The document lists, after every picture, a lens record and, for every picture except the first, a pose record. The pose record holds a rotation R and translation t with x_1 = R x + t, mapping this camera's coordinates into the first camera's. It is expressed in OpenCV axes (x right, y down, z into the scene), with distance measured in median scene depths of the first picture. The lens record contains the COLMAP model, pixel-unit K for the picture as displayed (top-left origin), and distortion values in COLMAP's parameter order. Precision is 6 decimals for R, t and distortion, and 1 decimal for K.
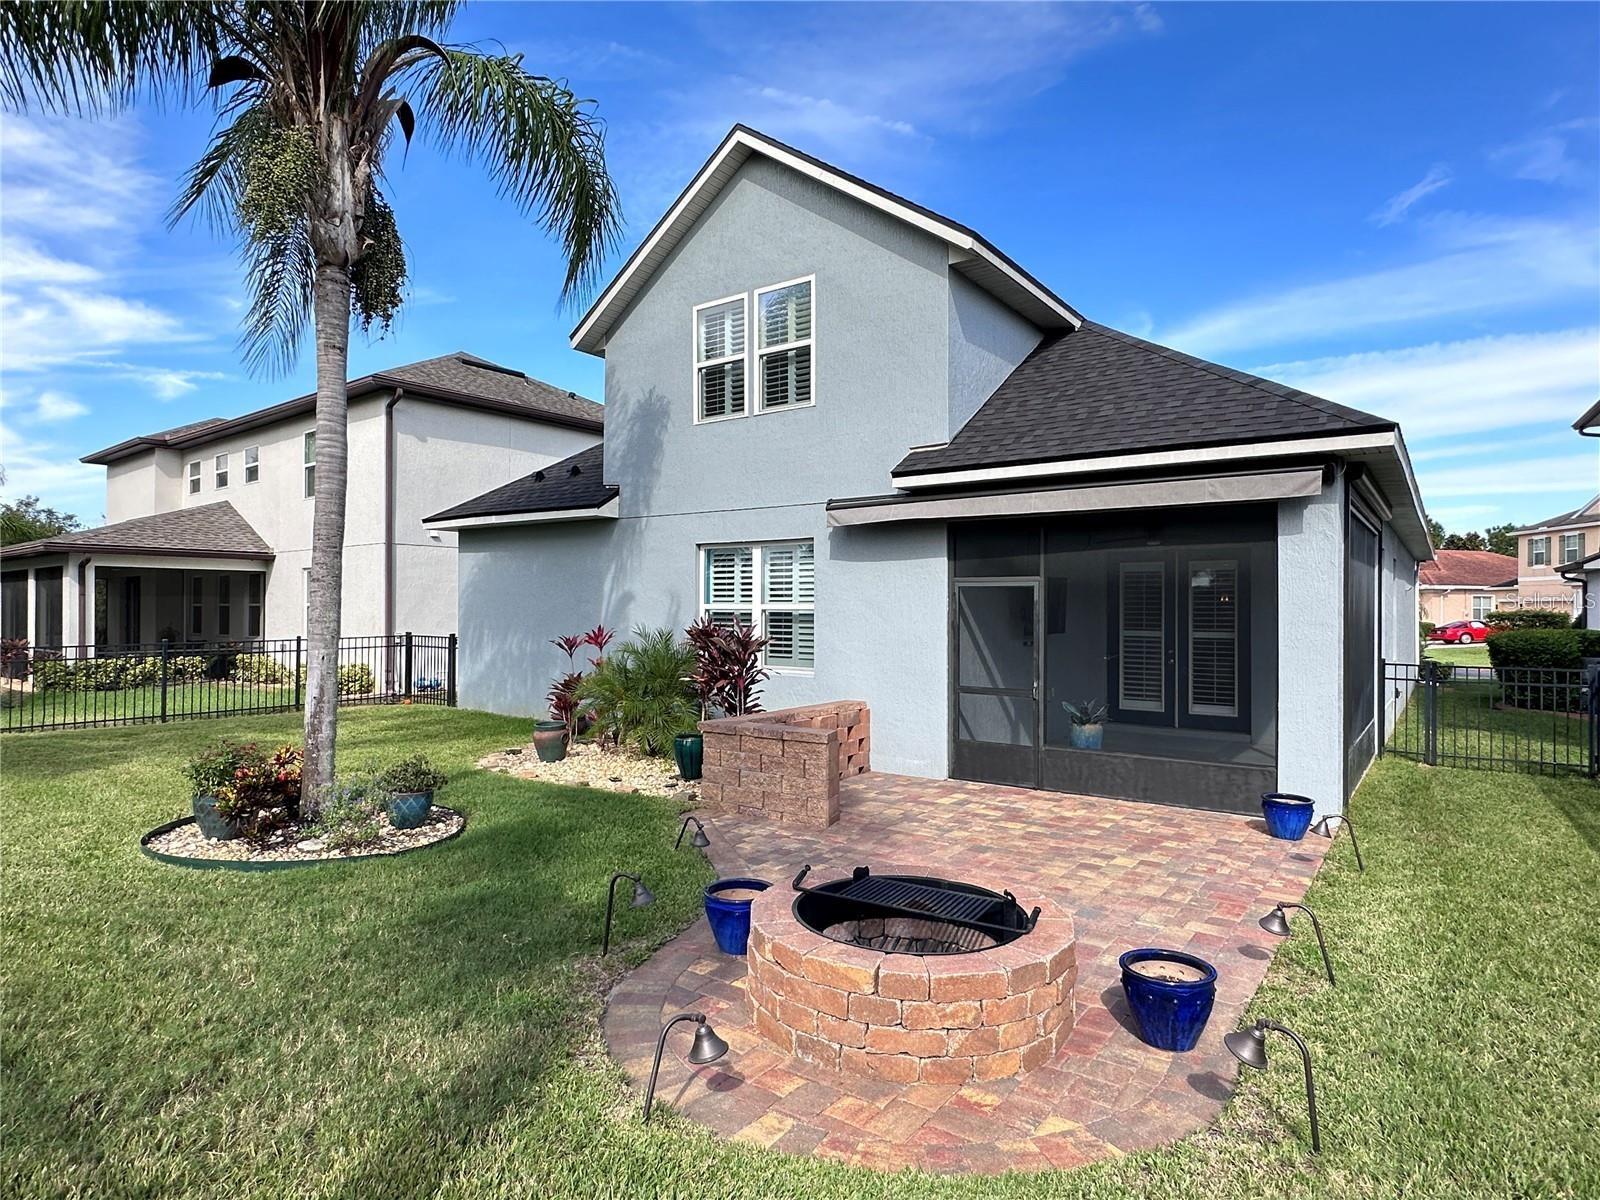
lens RADIAL K [[888.2, 0, 805.2], [0, 888.2, 604.9], [0, 0, 1]] dist [-0.005617, -0.001696]
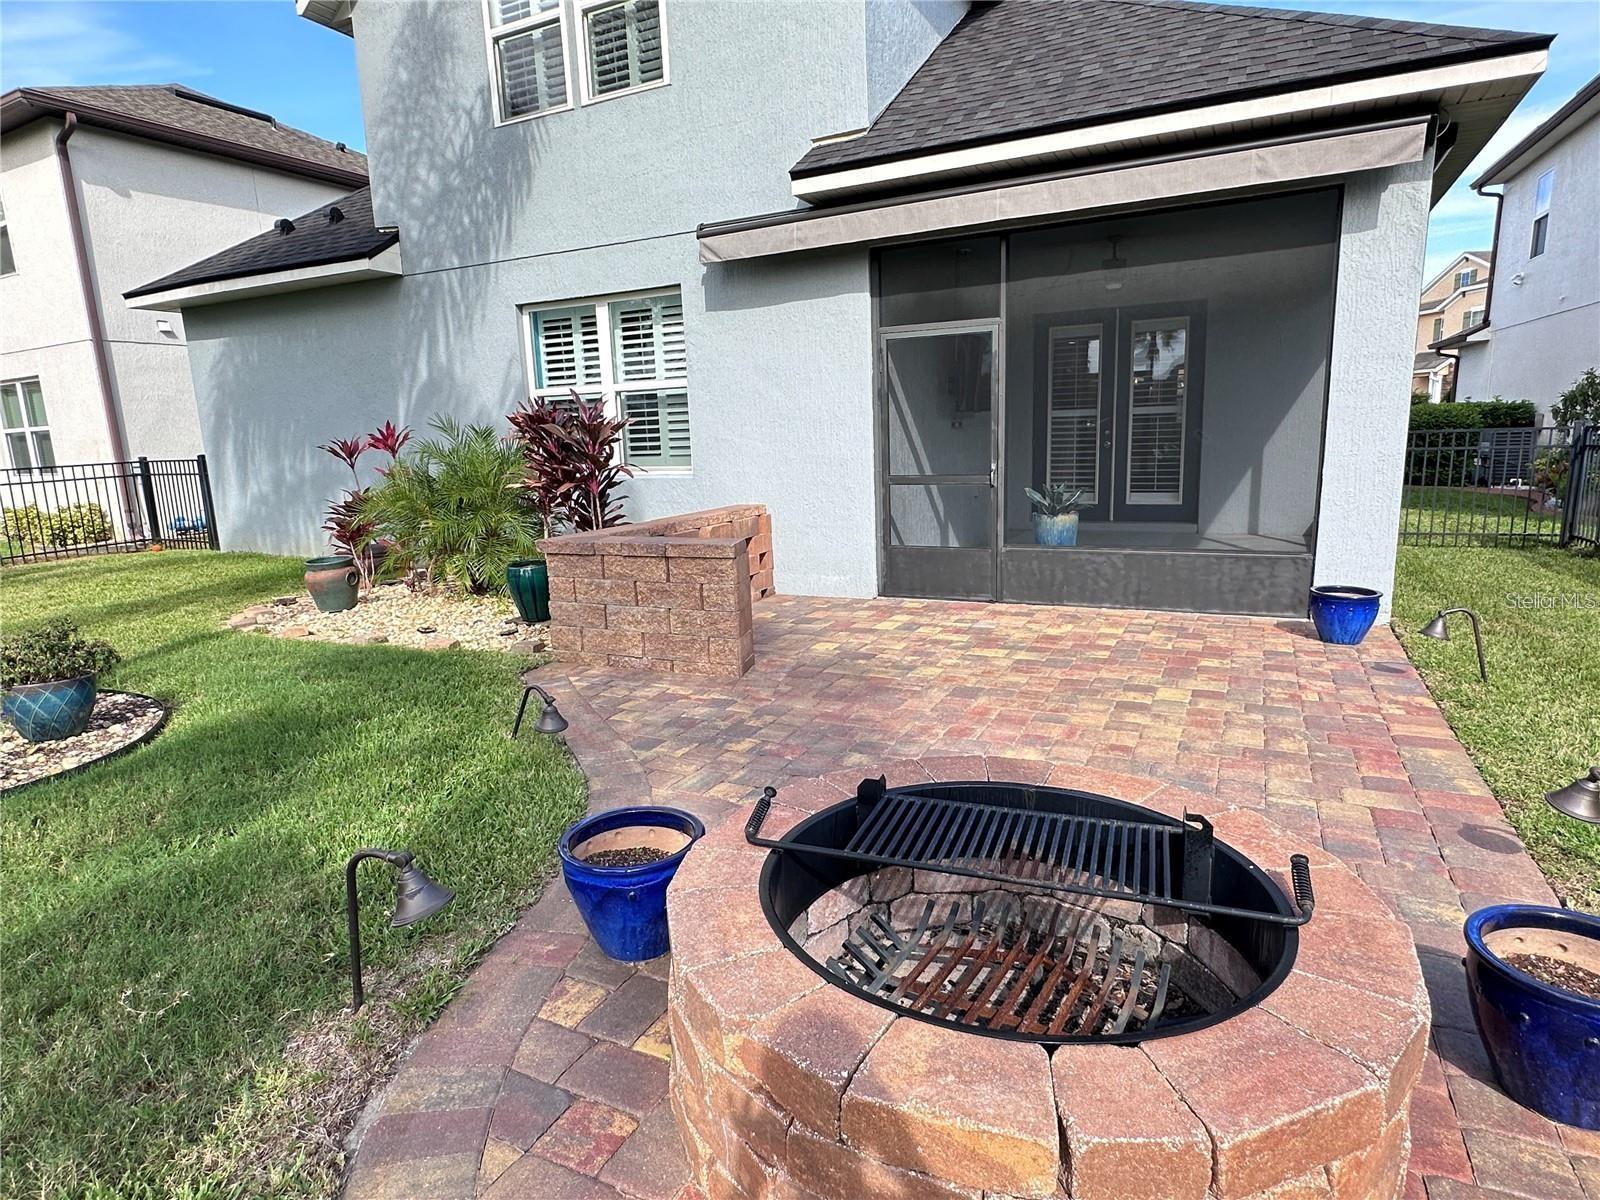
lens RADIAL K [[883.3, 0, 799.3], [0, 883.3, 599.8], [0, 0, 1]] dist [-0.003044, 0.000388]
pose [[0.986264, -0.069814, 0.149696, -0.024242], [0.040248, 0.980544, 0.192129, 0.049994], [-0.160197, -0.183465, 0.969885, 0.277134]]
